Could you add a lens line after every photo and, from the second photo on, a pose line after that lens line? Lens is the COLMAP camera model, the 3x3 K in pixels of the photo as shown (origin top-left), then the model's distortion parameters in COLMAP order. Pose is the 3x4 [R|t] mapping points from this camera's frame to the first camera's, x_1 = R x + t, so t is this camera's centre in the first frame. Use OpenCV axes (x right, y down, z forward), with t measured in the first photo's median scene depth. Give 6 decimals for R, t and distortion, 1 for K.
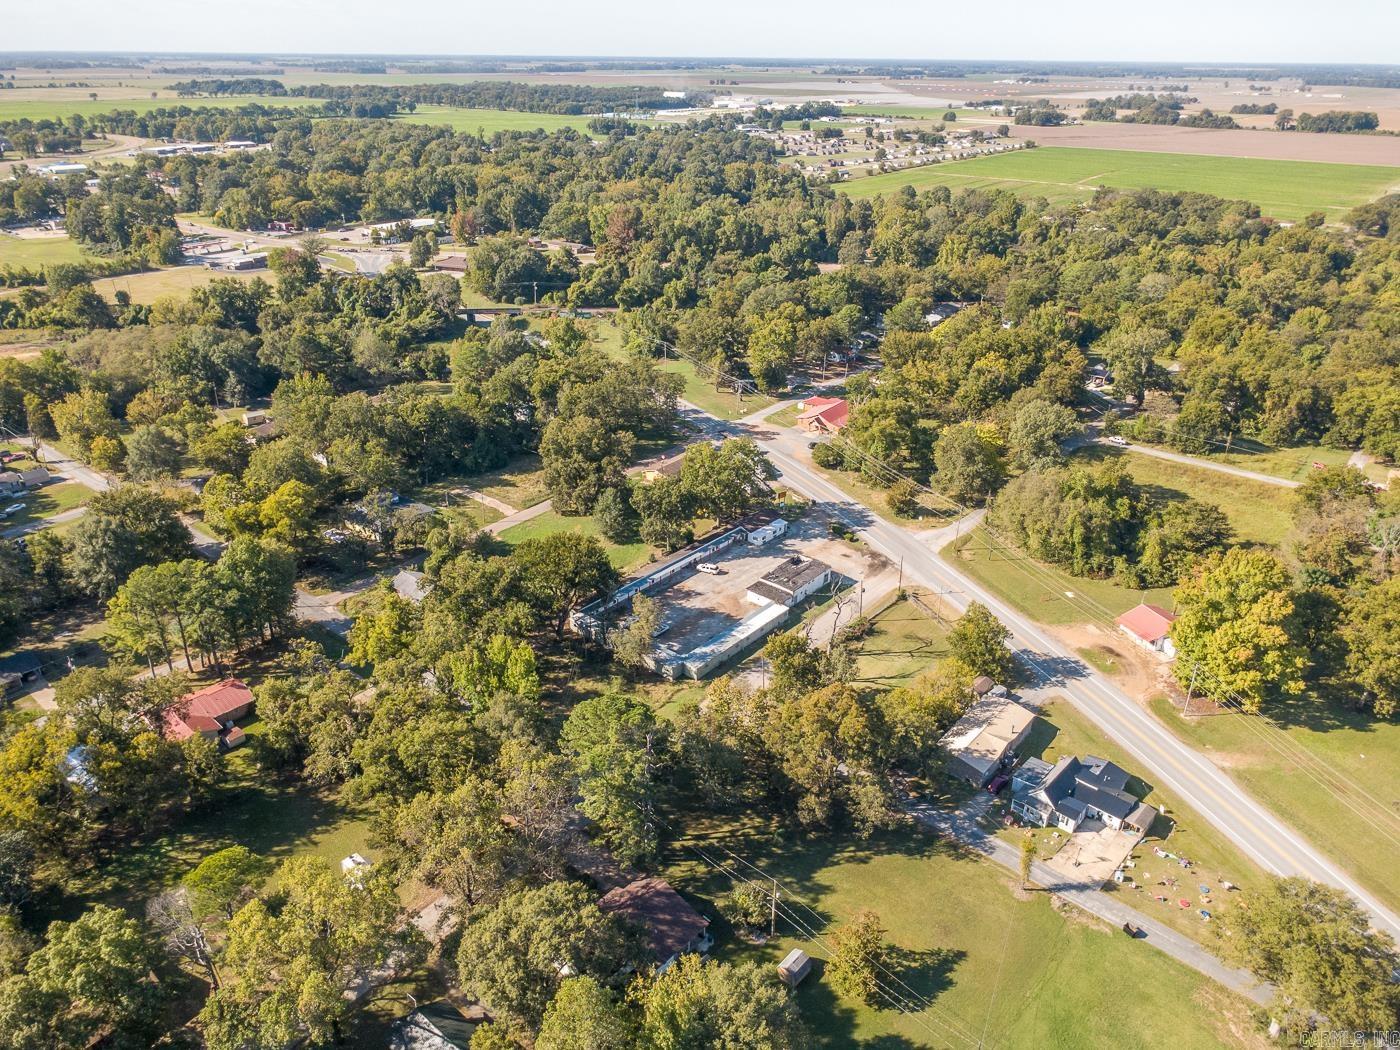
lens RADIAL K [[984.4, 0, 702.1], [0, 984.4, 523.4], [0, 0, 1]] dist [0.003612, 0.001974]
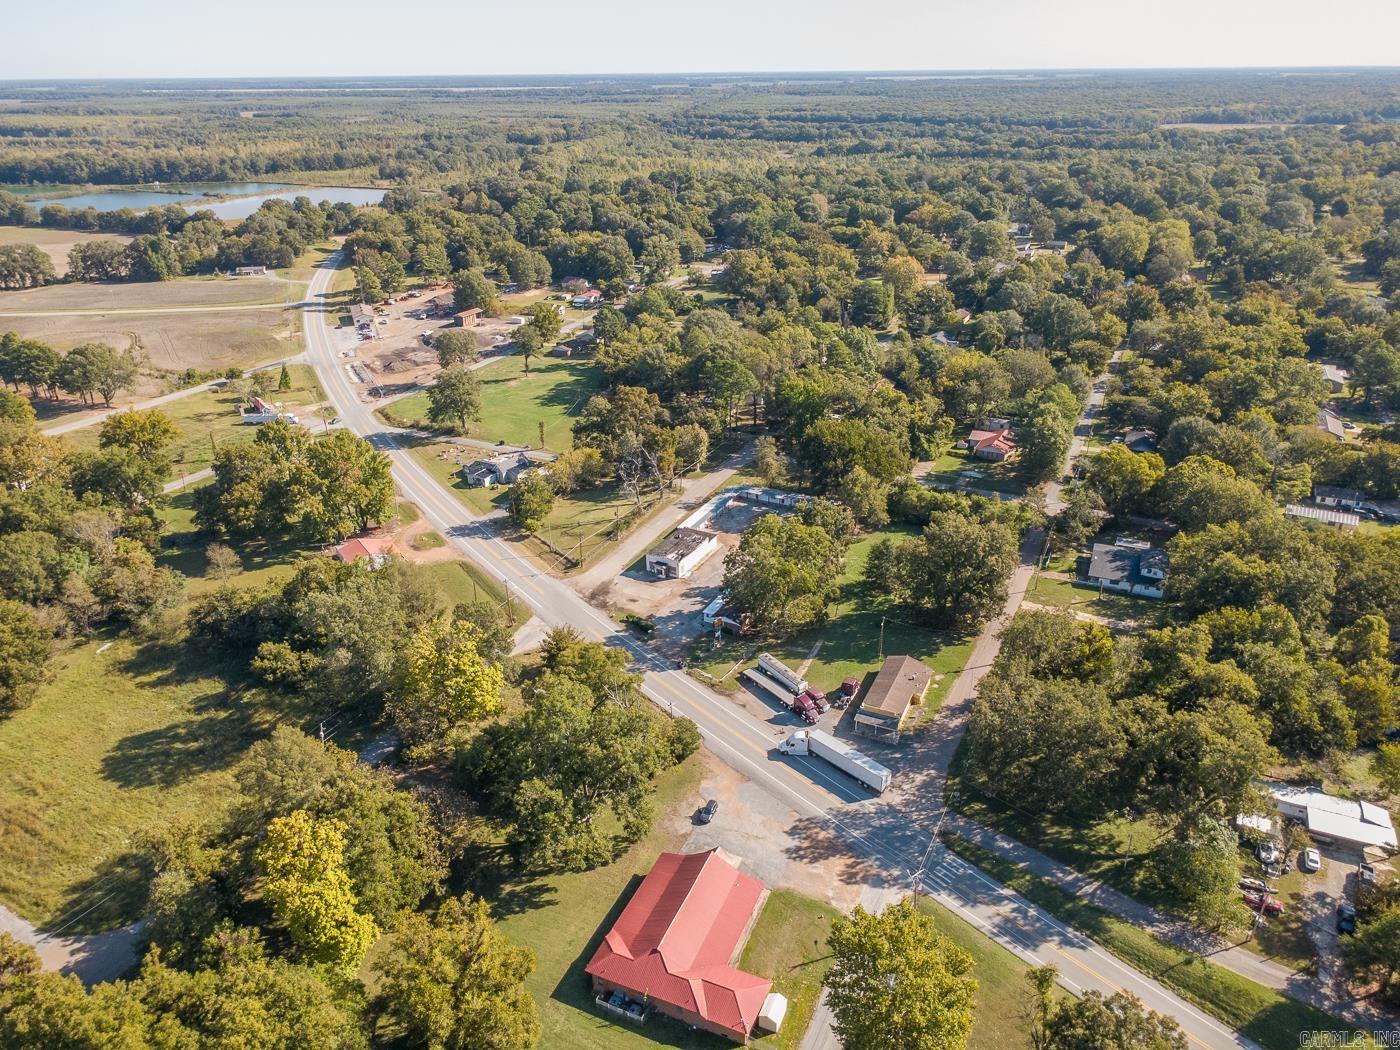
lens RADIAL K [[984.4, 0, 702.1], [0, 984.4, 523.4], [0, 0, 1]] dist [0.003612, 0.001974]
pose [[-0.974540, 0.094512, -0.203320, 0.281558], [-0.096576, 0.641442, 0.761069, -0.778962], [0.202348, 0.761328, -0.615983, 1.626160]]
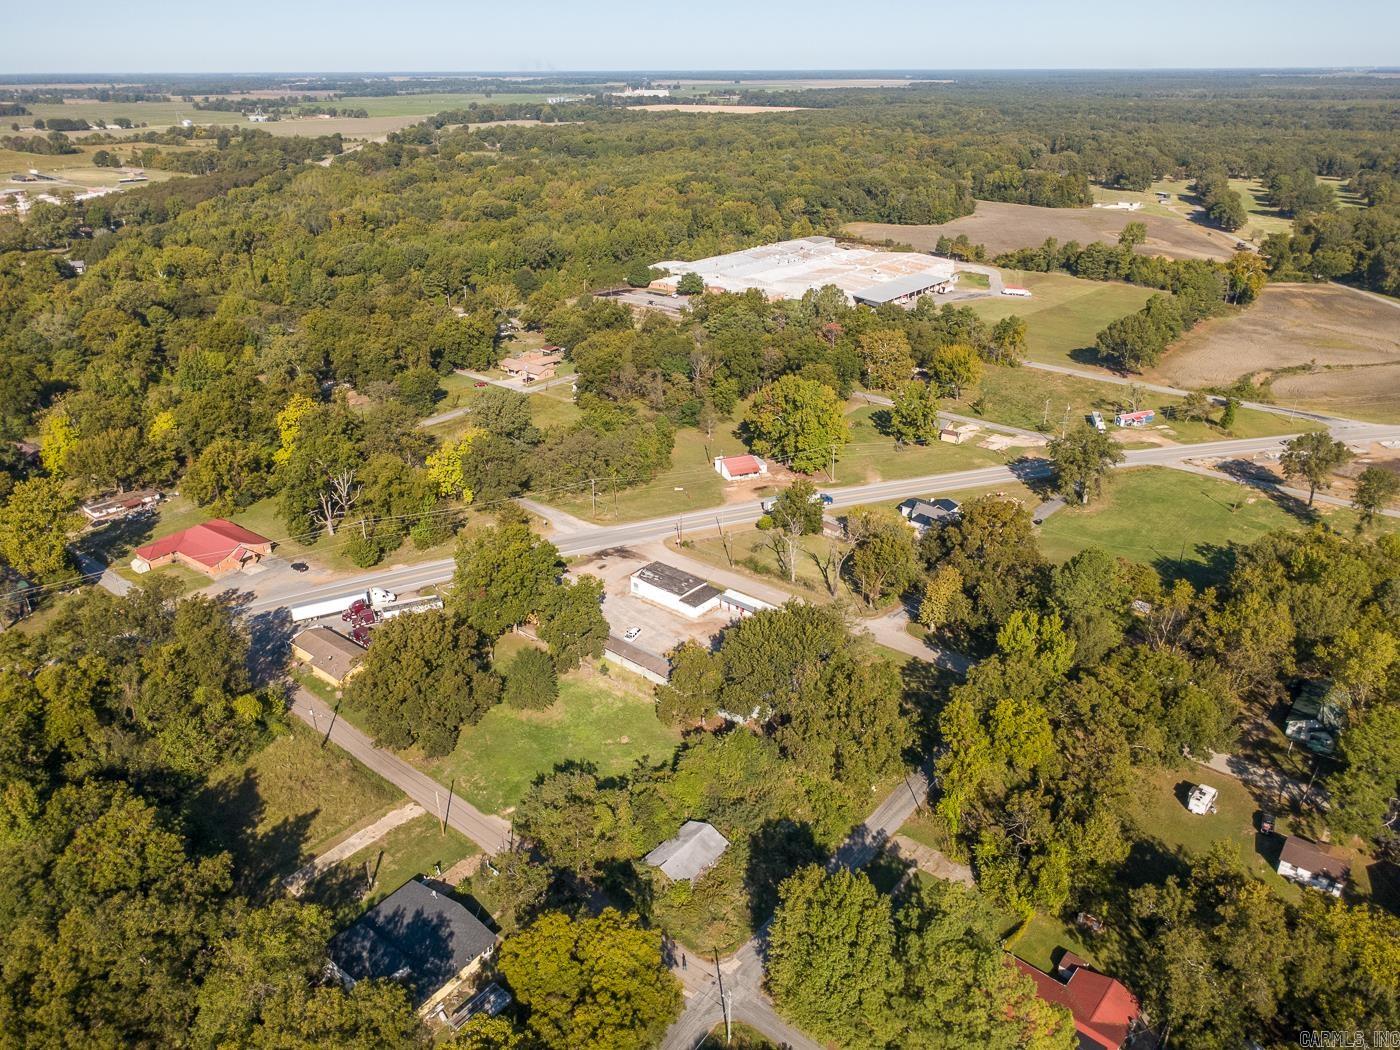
lens RADIAL K [[984.4, 0, 702.1], [0, 984.4, 523.4], [0, 0, 1]] dist [0.003612, 0.001974]
pose [[-0.007265, -0.432429, 0.901639, -0.781006], [0.437208, 0.809541, 0.391781, -0.371126], [-0.899331, 0.397050, 0.183180, 0.749294]]
